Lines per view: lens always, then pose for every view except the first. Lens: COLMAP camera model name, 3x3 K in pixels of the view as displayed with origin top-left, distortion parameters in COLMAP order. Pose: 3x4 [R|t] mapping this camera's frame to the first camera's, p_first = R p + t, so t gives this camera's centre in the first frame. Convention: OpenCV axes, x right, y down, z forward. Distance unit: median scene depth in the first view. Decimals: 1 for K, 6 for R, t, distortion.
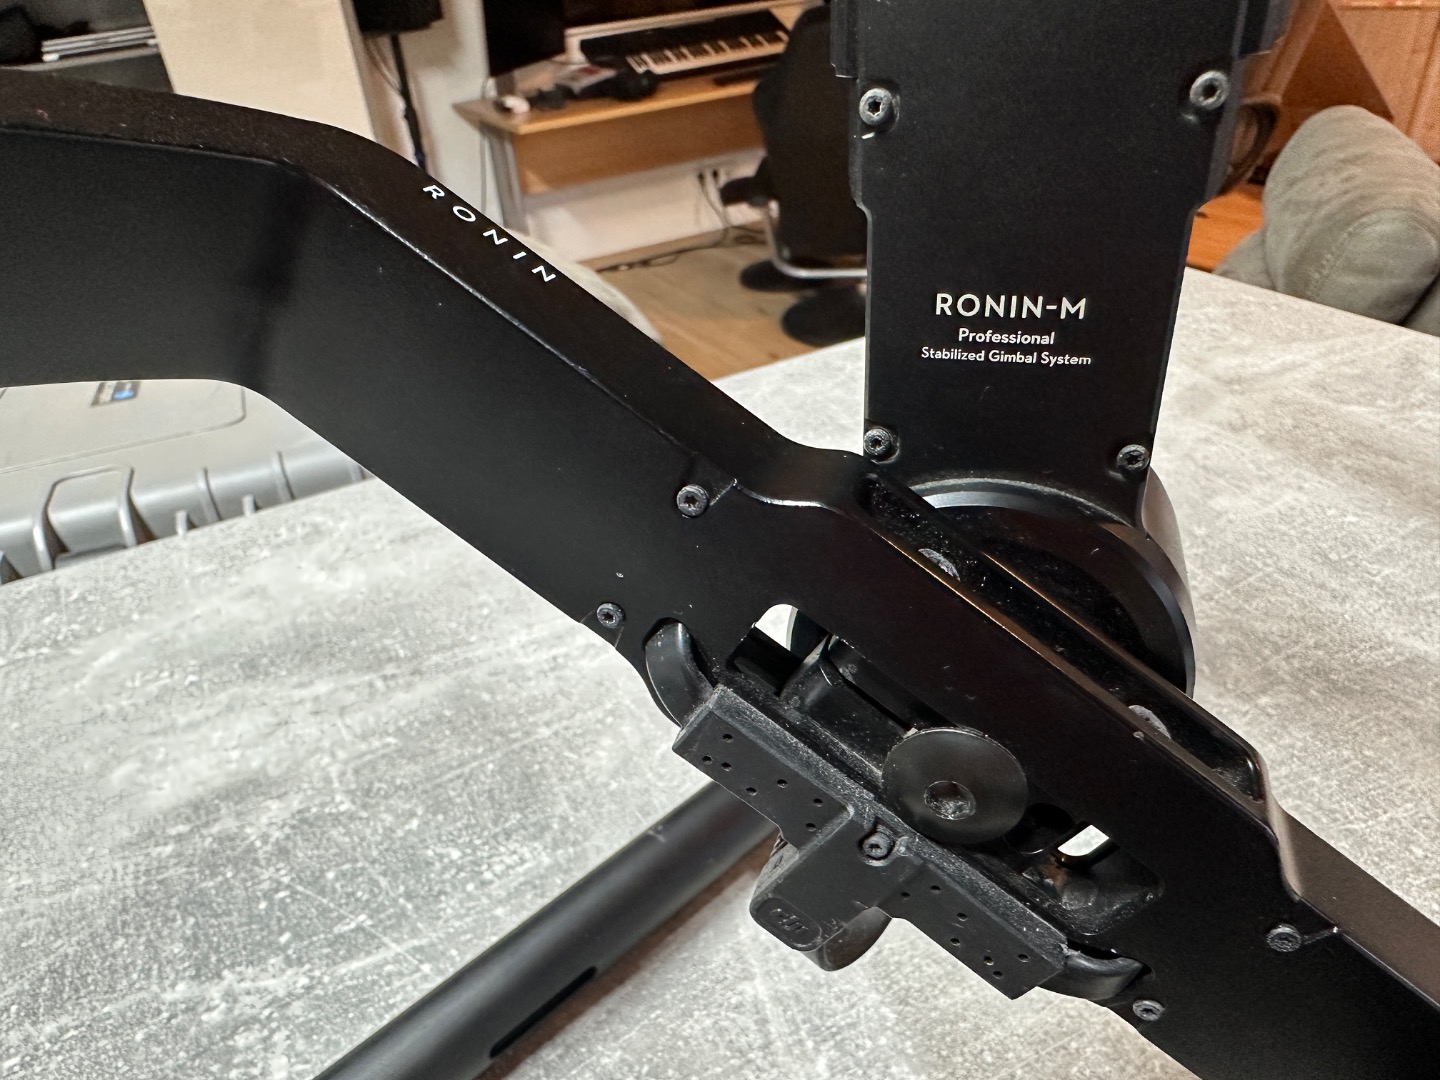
lens RADIAL K [[987.5, 0, 717.1], [0, 987.5, 635.4], [0, 0, 1]] dist [-0.024622, 0.000029]
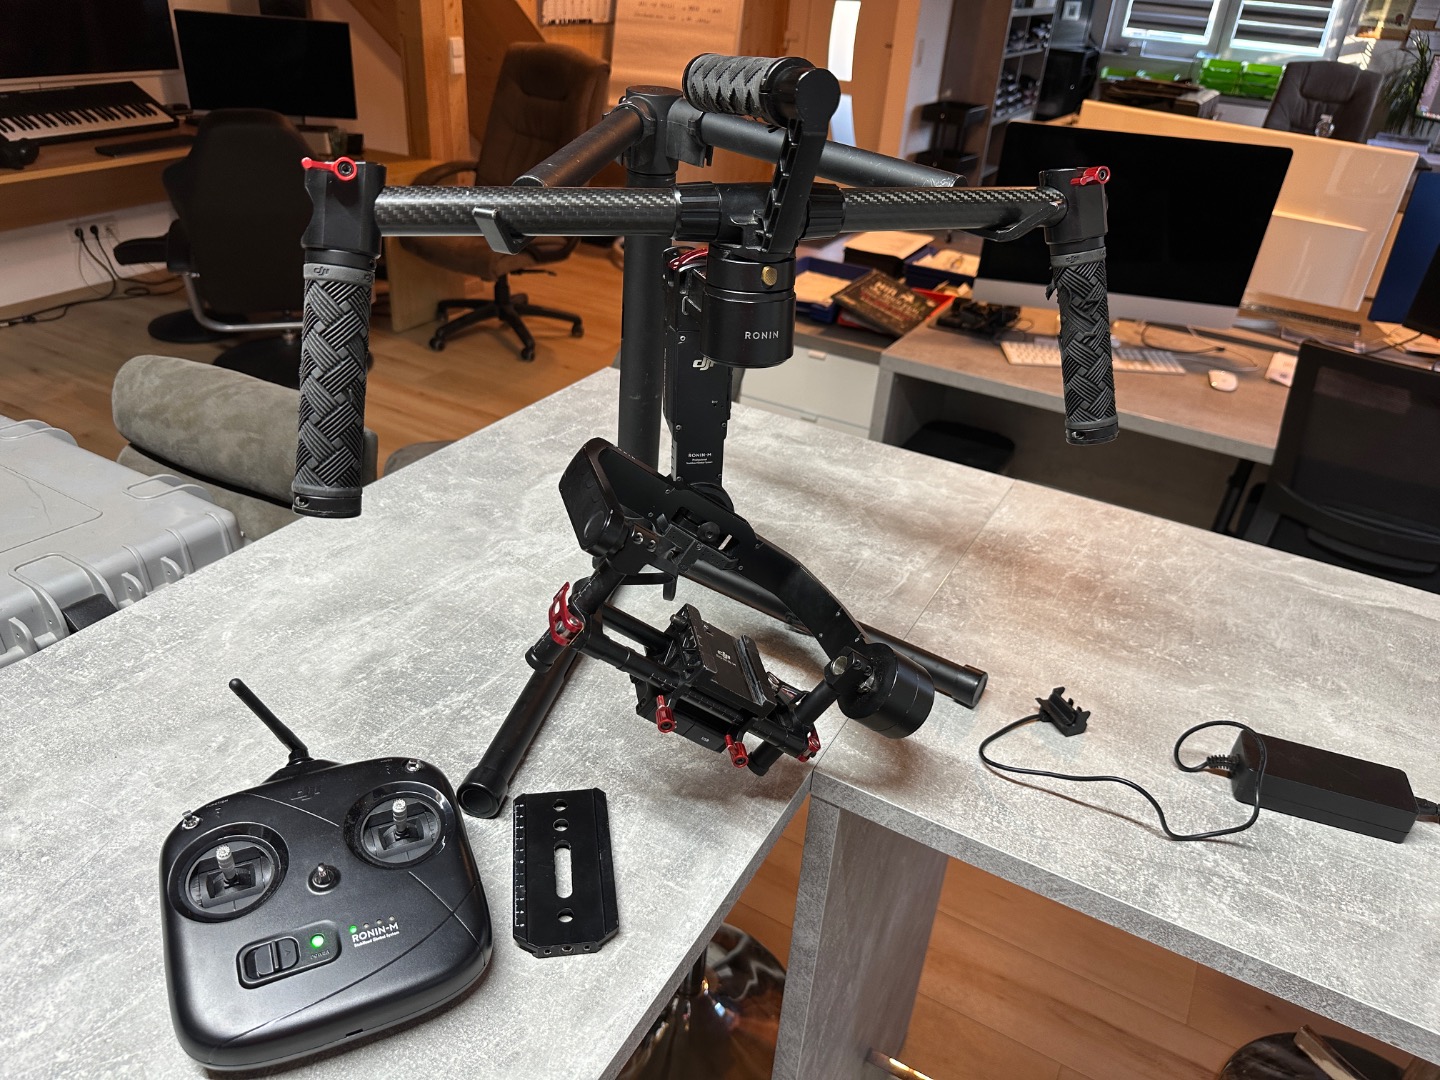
lens RADIAL K [[1011.9, 0, 725.4], [0, 1011.9, 569.4], [0, 0, 1]] dist [-0.003798, 0.001654]
pose [[0.804957, -0.181559, 0.564872, -0.143634], [0.221987, 0.975045, -0.002941, 0.018416], [-0.550242, 0.127762, 0.825173, -0.185235]]
